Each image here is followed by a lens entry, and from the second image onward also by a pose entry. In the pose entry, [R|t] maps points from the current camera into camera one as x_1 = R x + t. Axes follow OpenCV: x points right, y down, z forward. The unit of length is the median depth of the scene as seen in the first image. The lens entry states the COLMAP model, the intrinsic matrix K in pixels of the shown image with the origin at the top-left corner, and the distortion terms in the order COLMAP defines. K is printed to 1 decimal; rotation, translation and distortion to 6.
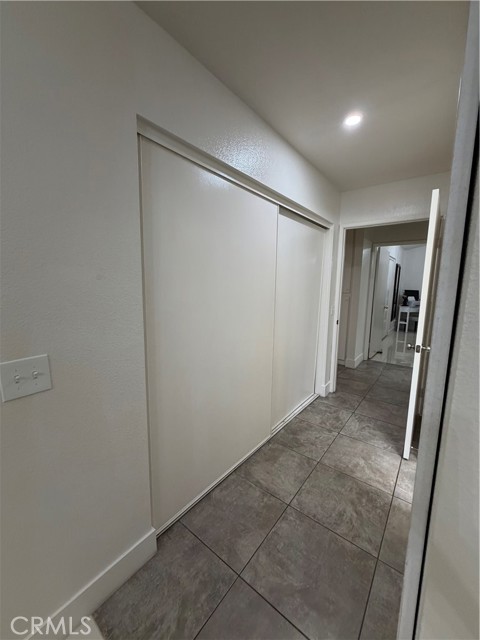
lens RADIAL K [[255.3, 0, 238.9], [0, 255.3, 318.1], [0, 0, 1]] dist [-0.000720, 0.000057]
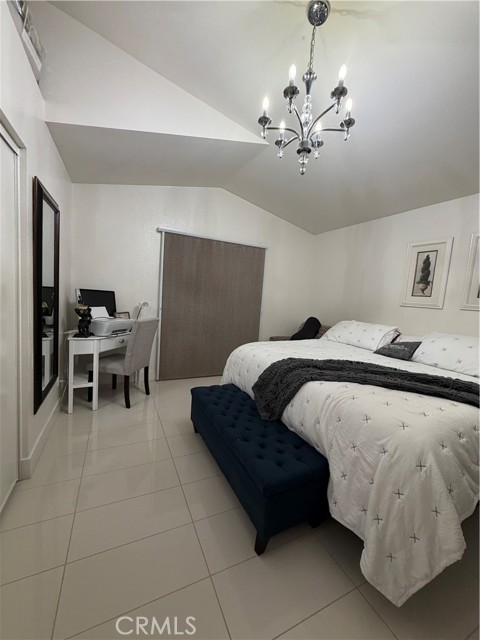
lens RADIAL K [[255.3, 0, 238.9], [0, 255.3, 318.1], [0, 0, 1]] dist [-0.000720, 0.000057]
pose [[0.442866, -0.068231, 0.893988, 0.438691], [0.062567, 0.997021, 0.045101, -0.074312], [-0.894402, 0.035960, 0.445815, 0.662151]]
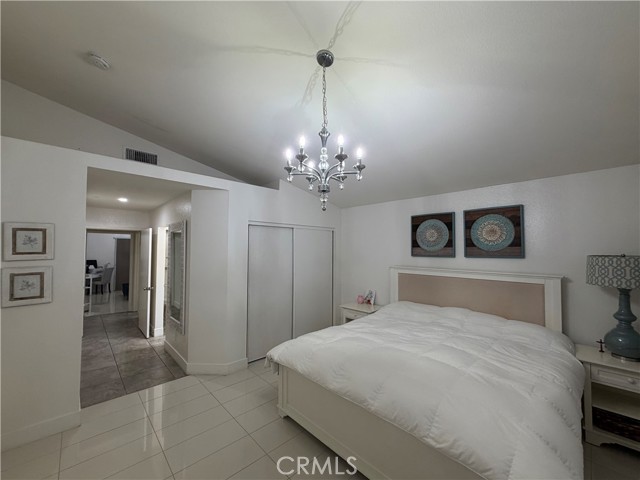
lens RADIAL K [[255.3, 0, 318.2], [0, 255.3, 241.1], [0, 0, 1]] dist [-0.000720, 0.000057]
pose [[0.144810, 0.022677, 0.989200, -0.391371], [0.131158, 0.990475, -0.041906, -0.005440], [-0.980728, 0.135810, 0.140456, -0.262034]]
